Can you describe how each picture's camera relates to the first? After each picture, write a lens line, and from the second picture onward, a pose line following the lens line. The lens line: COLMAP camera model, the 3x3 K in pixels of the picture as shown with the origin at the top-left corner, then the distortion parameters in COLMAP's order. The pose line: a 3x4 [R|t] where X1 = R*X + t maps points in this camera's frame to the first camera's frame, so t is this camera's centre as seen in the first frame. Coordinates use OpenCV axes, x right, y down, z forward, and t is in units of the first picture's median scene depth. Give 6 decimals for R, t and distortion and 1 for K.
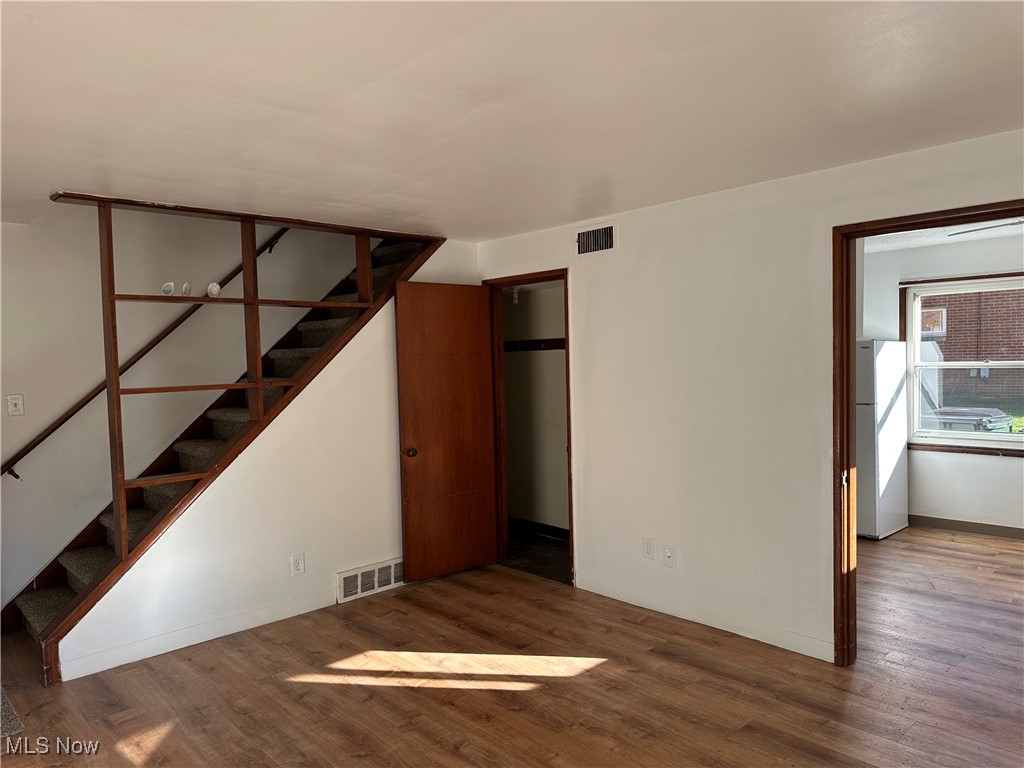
lens RADIAL K [[734.7, 0, 516.0], [0, 734.7, 387.9], [0, 0, 1]] dist [0.082758, -0.004884]
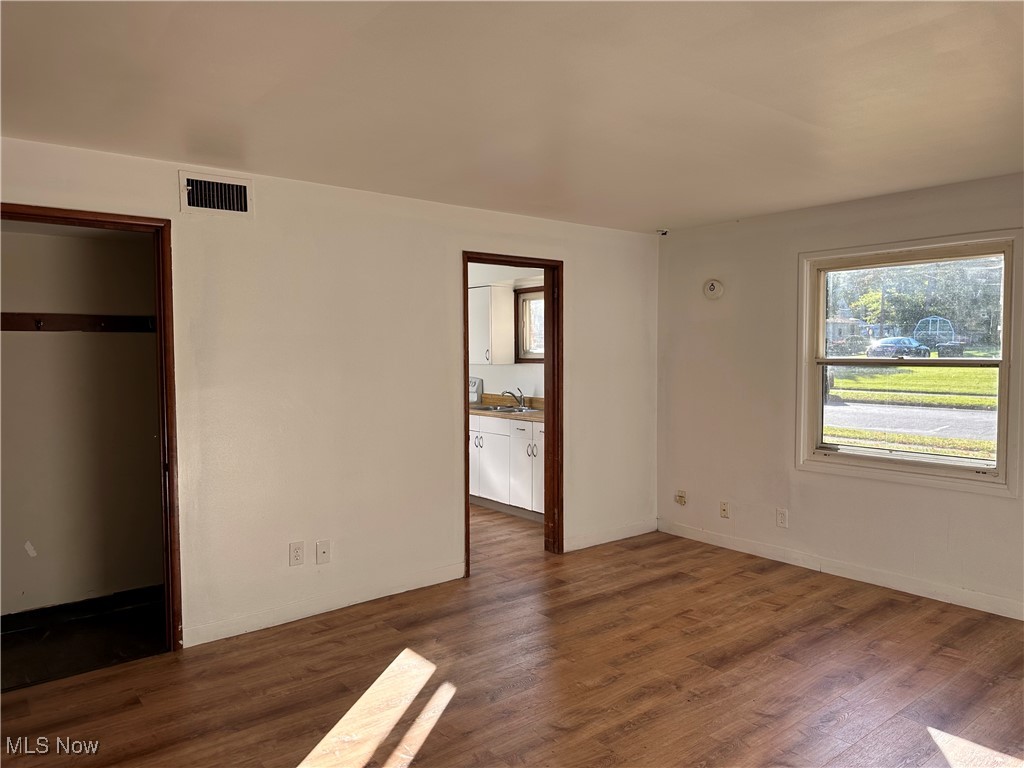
lens RADIAL K [[734.7, 0, 516.0], [0, 734.7, 387.9], [0, 0, 1]] dist [0.082758, -0.004884]
pose [[0.077423, -0.026746, 0.996640, -0.742546], [0.049636, 0.998504, 0.022940, 0.005682], [-0.995762, 0.047693, 0.078634, 0.679904]]
